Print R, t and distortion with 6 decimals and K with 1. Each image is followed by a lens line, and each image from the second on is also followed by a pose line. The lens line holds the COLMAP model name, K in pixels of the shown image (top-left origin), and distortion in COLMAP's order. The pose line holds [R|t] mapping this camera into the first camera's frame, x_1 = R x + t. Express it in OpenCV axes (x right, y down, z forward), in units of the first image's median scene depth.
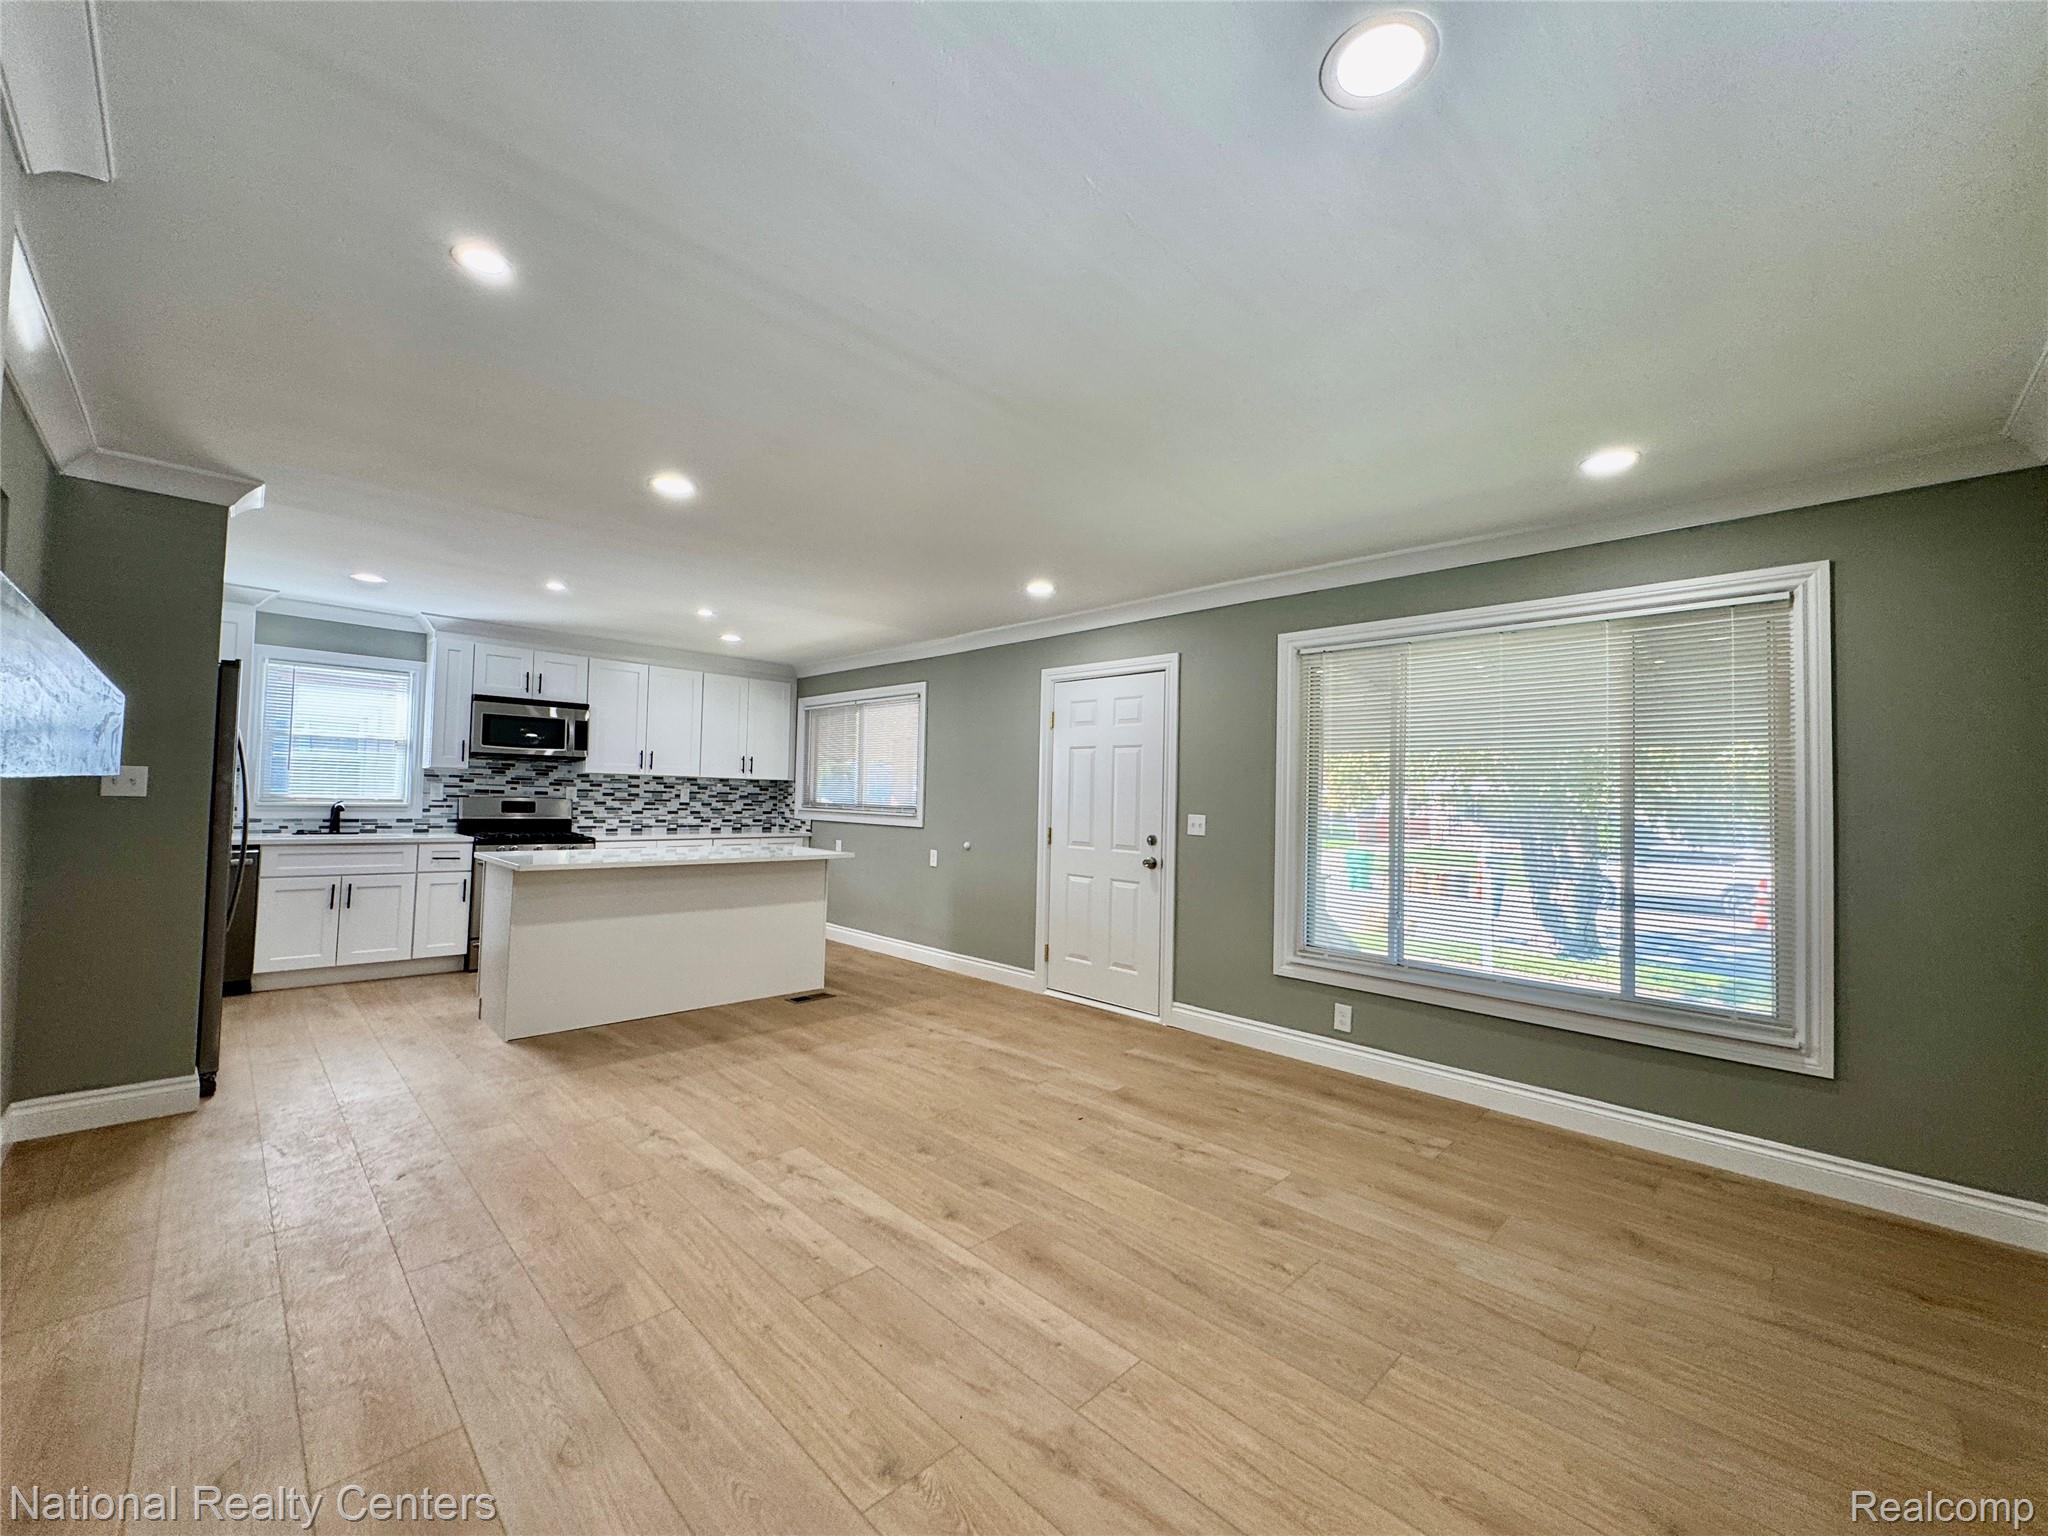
lens RADIAL K [[819.3, 0, 1021.0], [0, 819.3, 768.1], [0, 0, 1]] dist [0.000238, -0.000744]
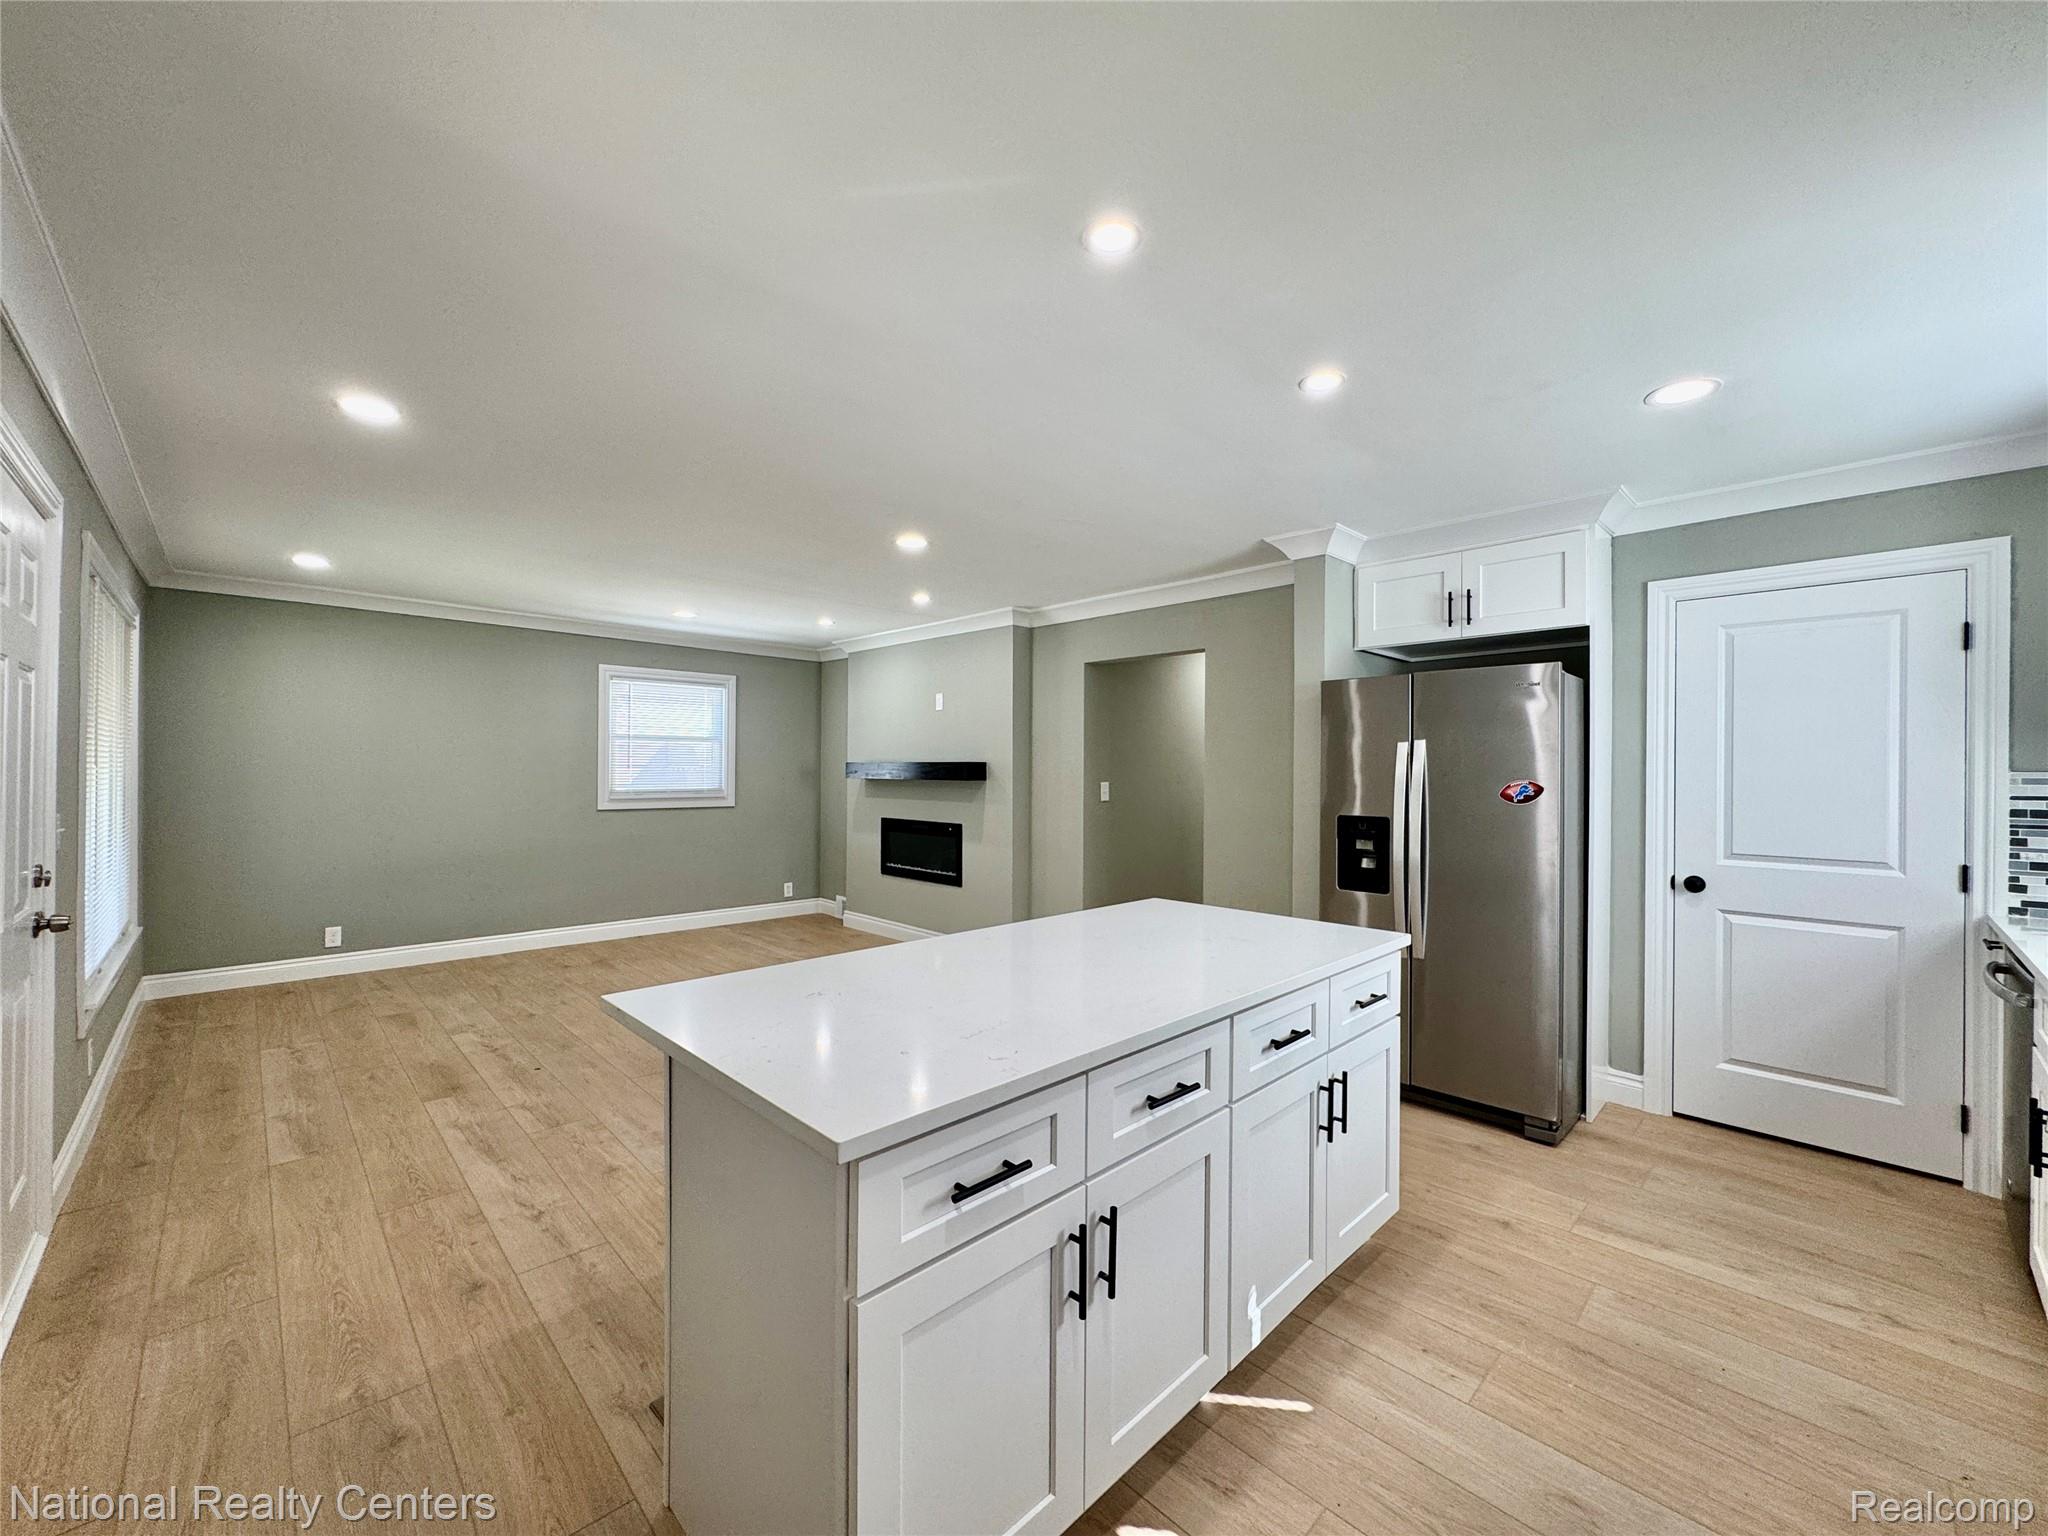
lens RADIAL K [[819.3, 0, 1021.0], [0, 819.3, 768.1], [0, 0, 1]] dist [0.000238, -0.000744]
pose [[-0.999243, -0.033884, 0.019103, -0.290295], [-0.034502, 0.998859, -0.033009, 0.015488], [-0.017963, -0.033643, -0.999272, 1.035183]]
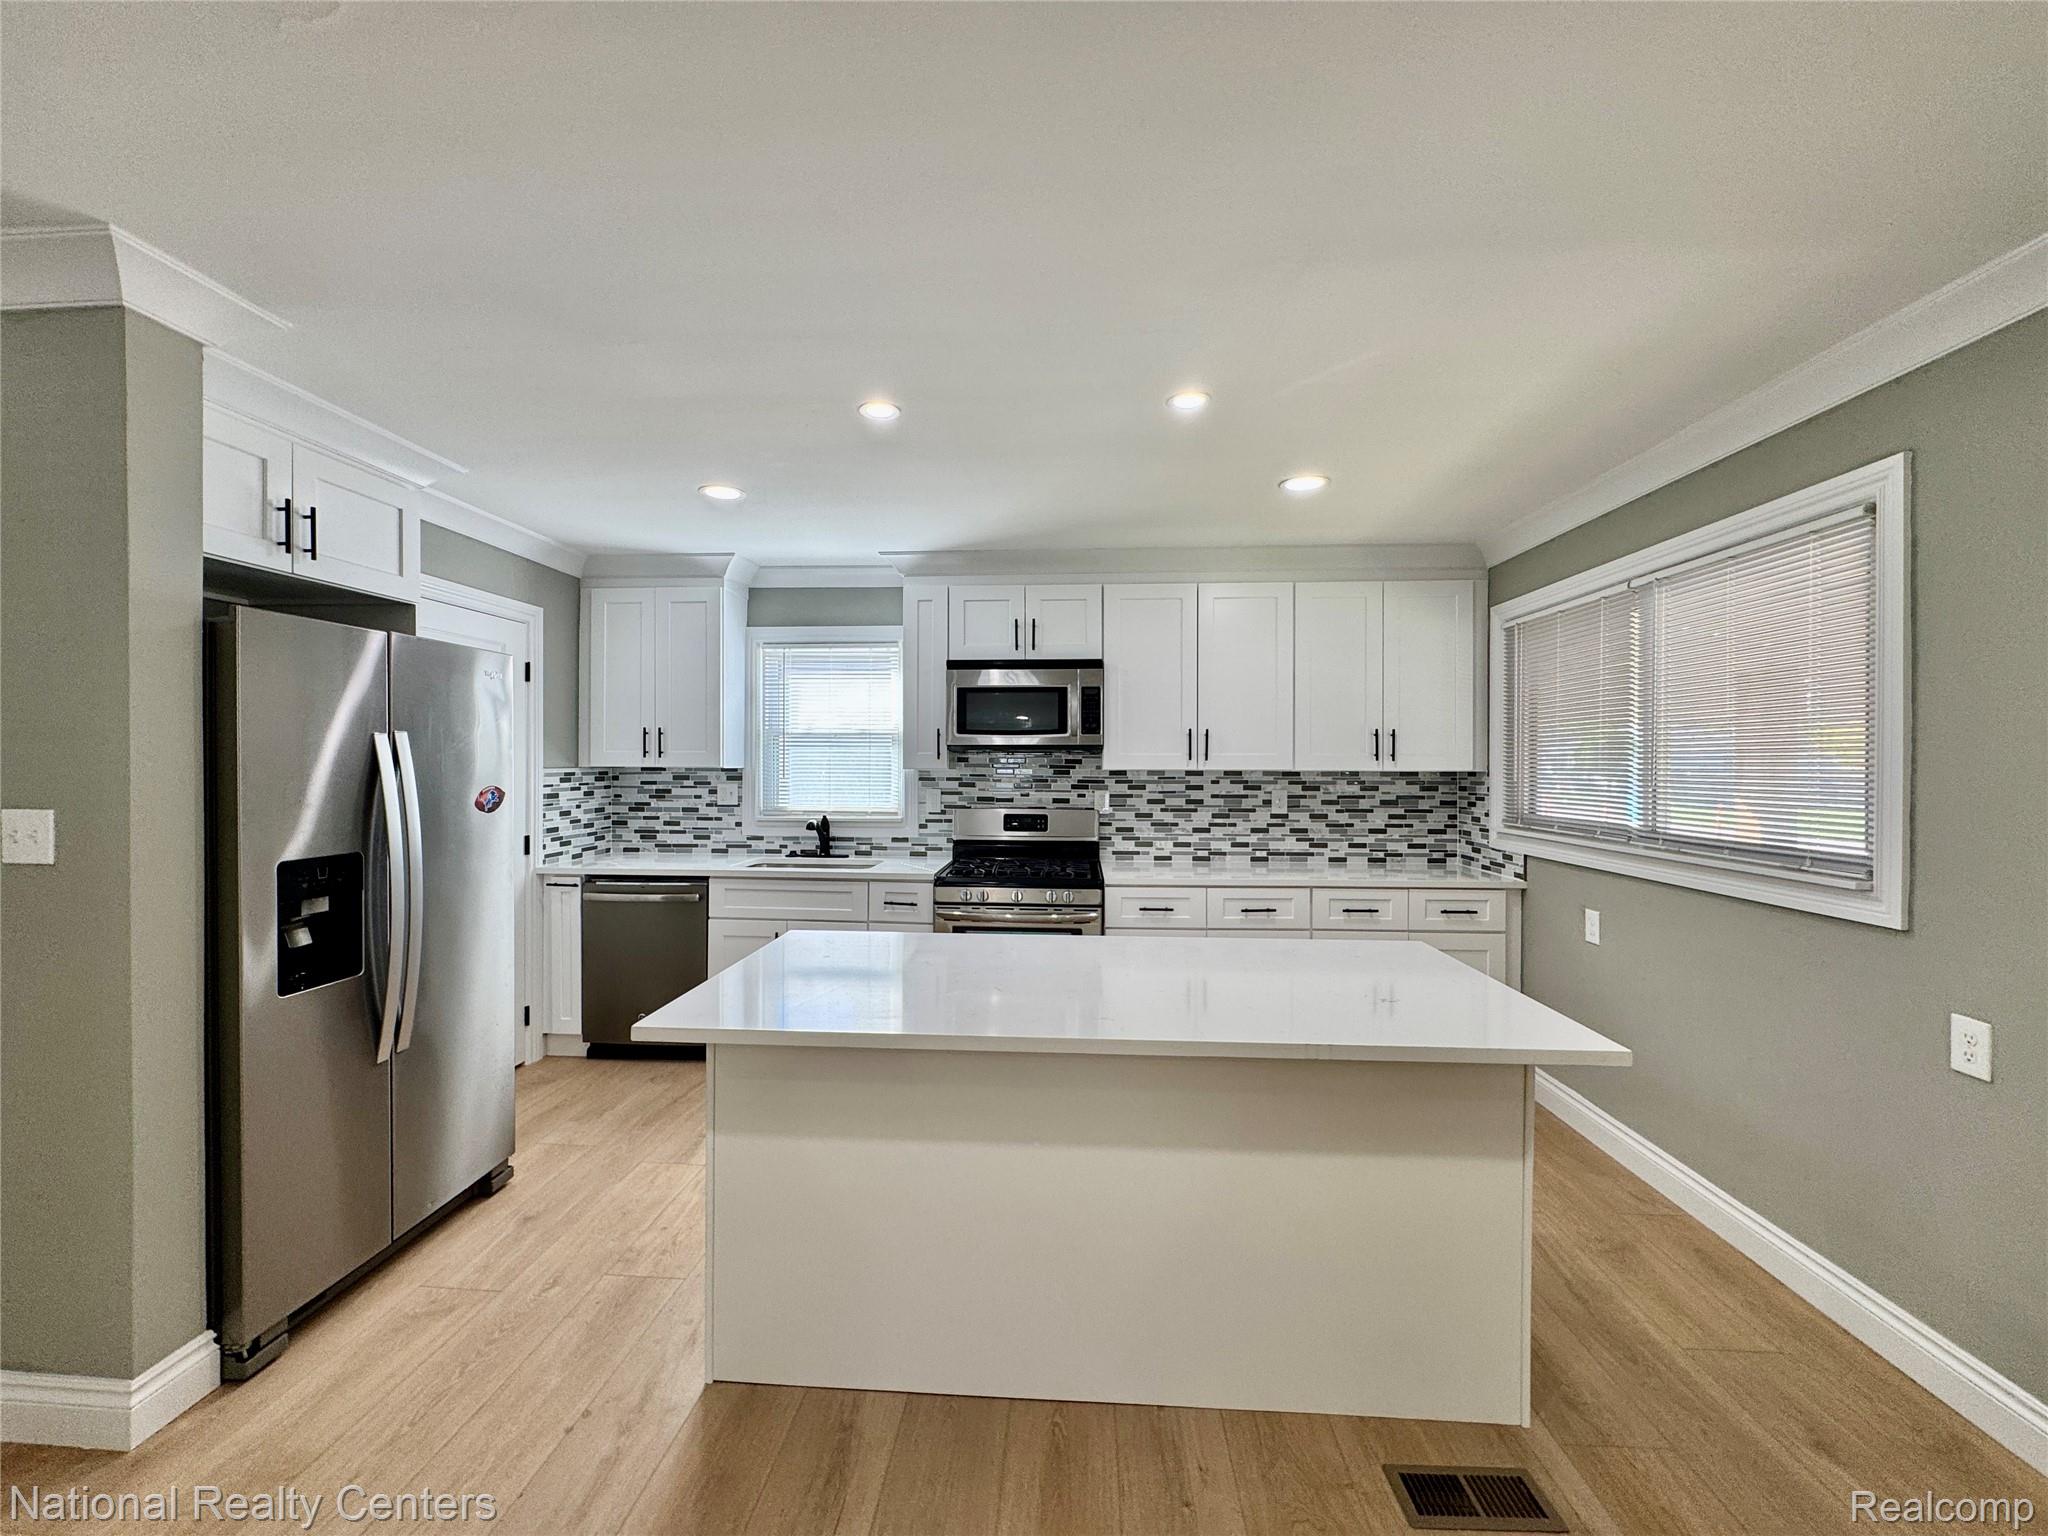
lens RADIAL K [[819.3, 0, 1021.0], [0, 819.3, 768.1], [0, 0, 1]] dist [0.000238, -0.000744]
pose [[0.662983, -0.018632, -0.748403, -0.101668], [0.039537, 0.999167, 0.010150, -0.004246], [0.747590, -0.036319, 0.663167, 0.513376]]
